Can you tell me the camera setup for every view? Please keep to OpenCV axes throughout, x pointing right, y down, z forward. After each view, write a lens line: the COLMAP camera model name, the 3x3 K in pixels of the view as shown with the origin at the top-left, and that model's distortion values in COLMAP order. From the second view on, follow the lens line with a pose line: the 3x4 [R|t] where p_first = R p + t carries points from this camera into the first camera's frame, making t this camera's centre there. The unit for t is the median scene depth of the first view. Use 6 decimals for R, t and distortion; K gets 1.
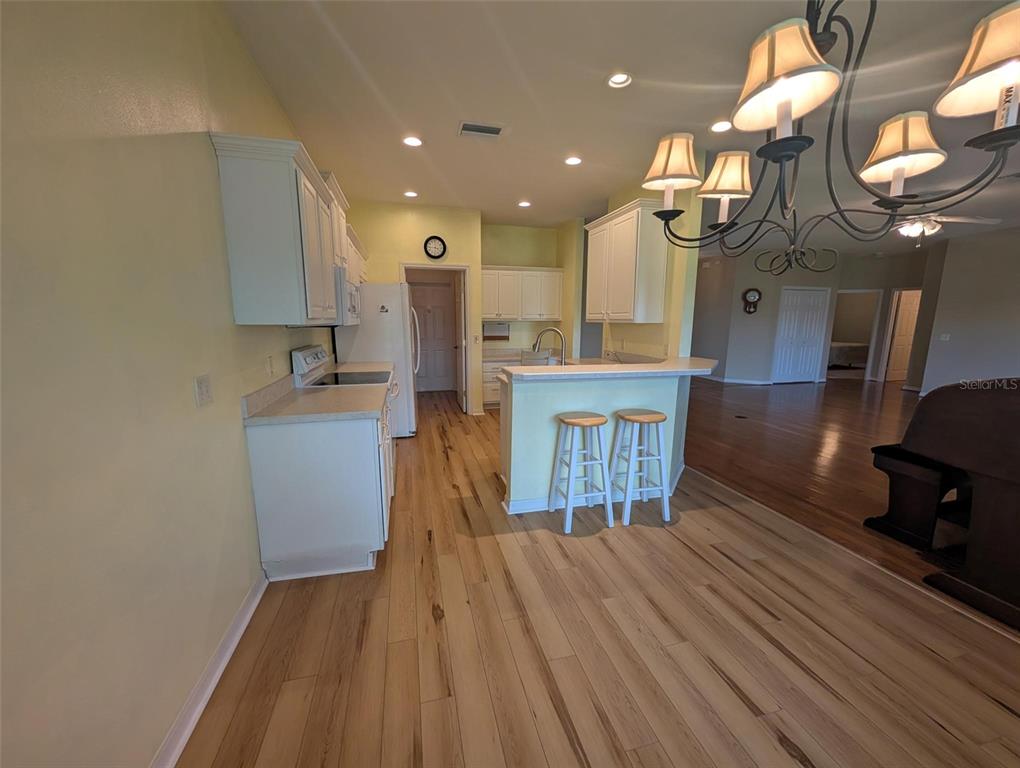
lens RADIAL K [[397.0, 0, 510.1], [0, 397.0, 386.1], [0, 0, 1]] dist [-0.000572, -0.000073]
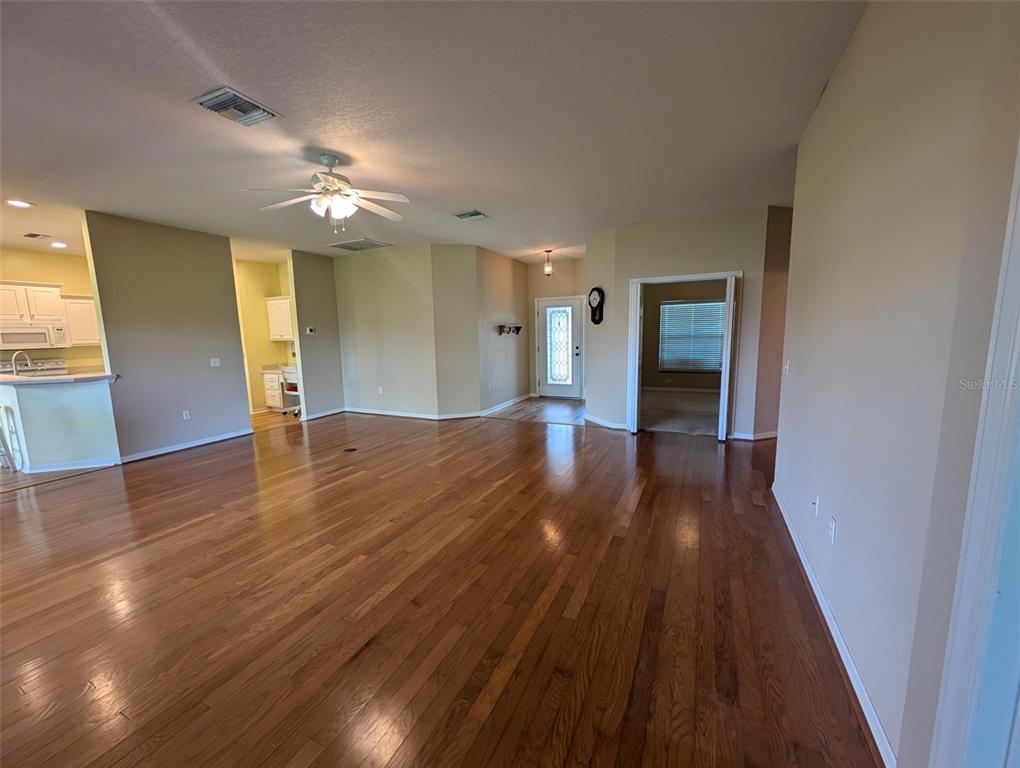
lens RADIAL K [[397.0, 0, 510.1], [0, 397.0, 386.1], [0, 0, 1]] dist [-0.000572, -0.000073]
pose [[0.758550, 0.066112, -0.648252, 1.747556], [-0.083456, 0.996504, 0.003973, -0.116904], [0.646248, 0.051087, 0.761416, 0.699601]]
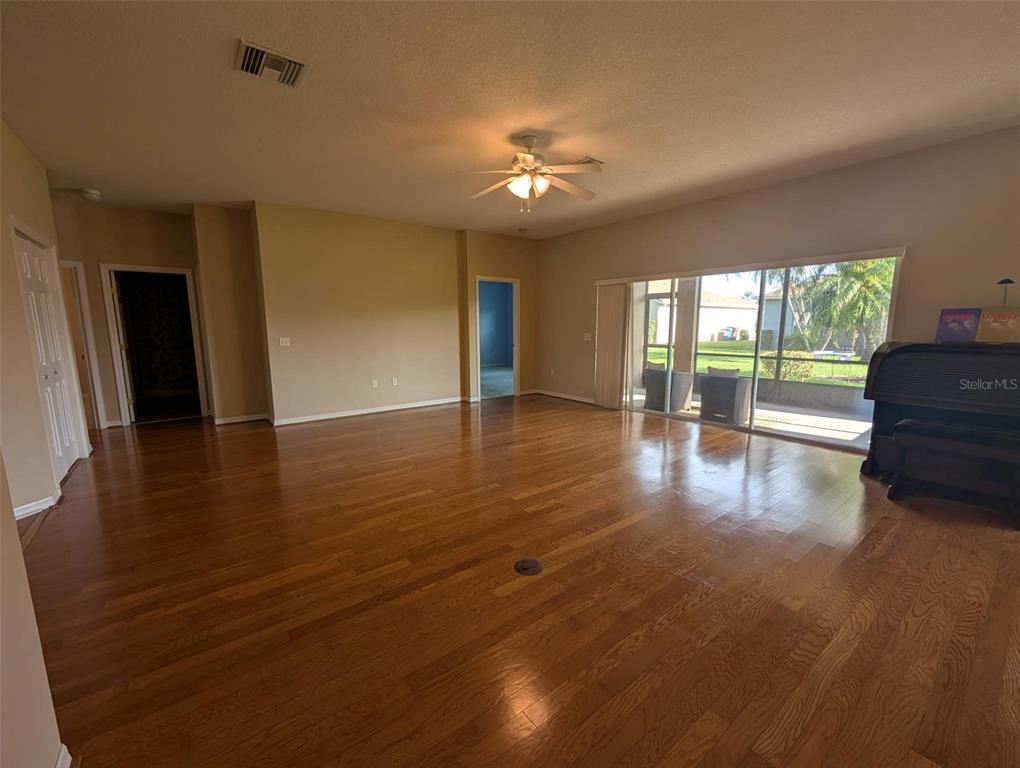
lens RADIAL K [[423.3, 0, 509.3], [0, 423.3, 389.7], [0, 0, 1]] dist [-0.000786, -0.000171]
pose [[-0.394493, -0.144175, 0.907518, 0.308868], [0.157300, 0.962441, 0.221278, -0.221394], [-0.905335, 0.230045, -0.356997, 1.402520]]
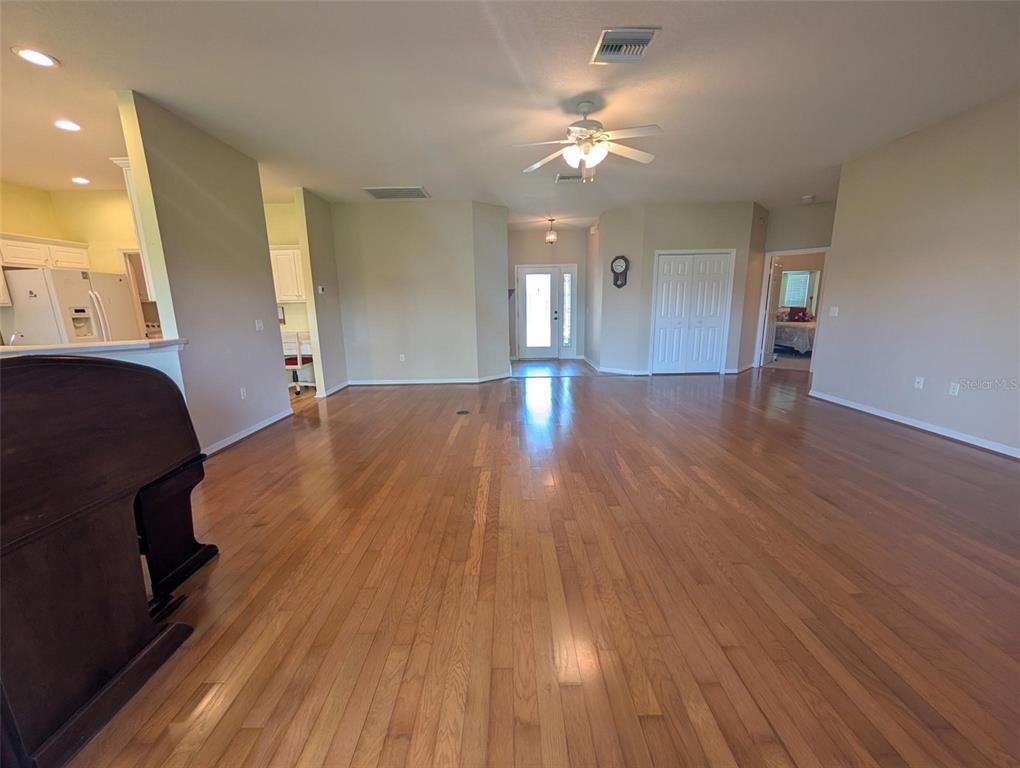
lens RADIAL K [[397.0, 0, 510.1], [0, 397.0, 386.1], [0, 0, 1]] dist [-0.000572, -0.000073]
pose [[0.966862, 0.027822, -0.253777, 1.108560], [-0.018834, 0.999109, 0.037780, -0.013128], [0.254602, -0.031749, 0.966525, 0.278954]]
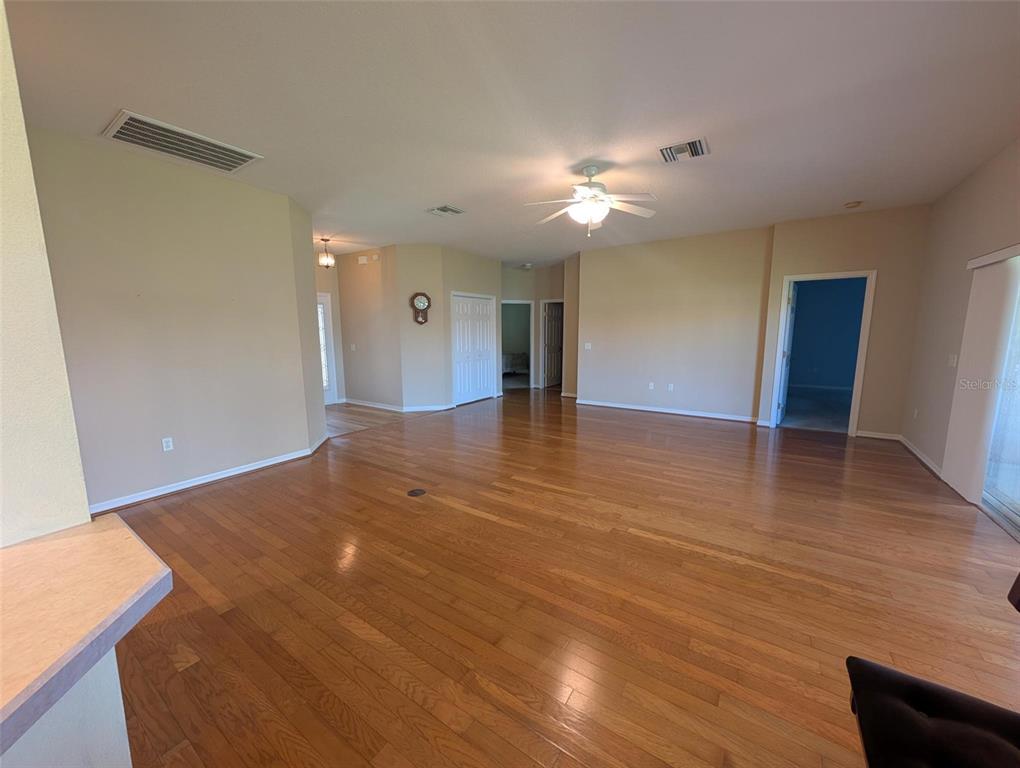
lens RADIAL K [[386.5, 0, 508.2], [0, 386.5, 385.6], [0, 0, 1]] dist [-0.000681, -0.000060]
pose [[0.750634, -0.105185, 0.652292, 0.398984], [0.121737, 0.992362, 0.019932, -0.098955], [-0.649407, 0.064447, 0.757706, 0.563327]]
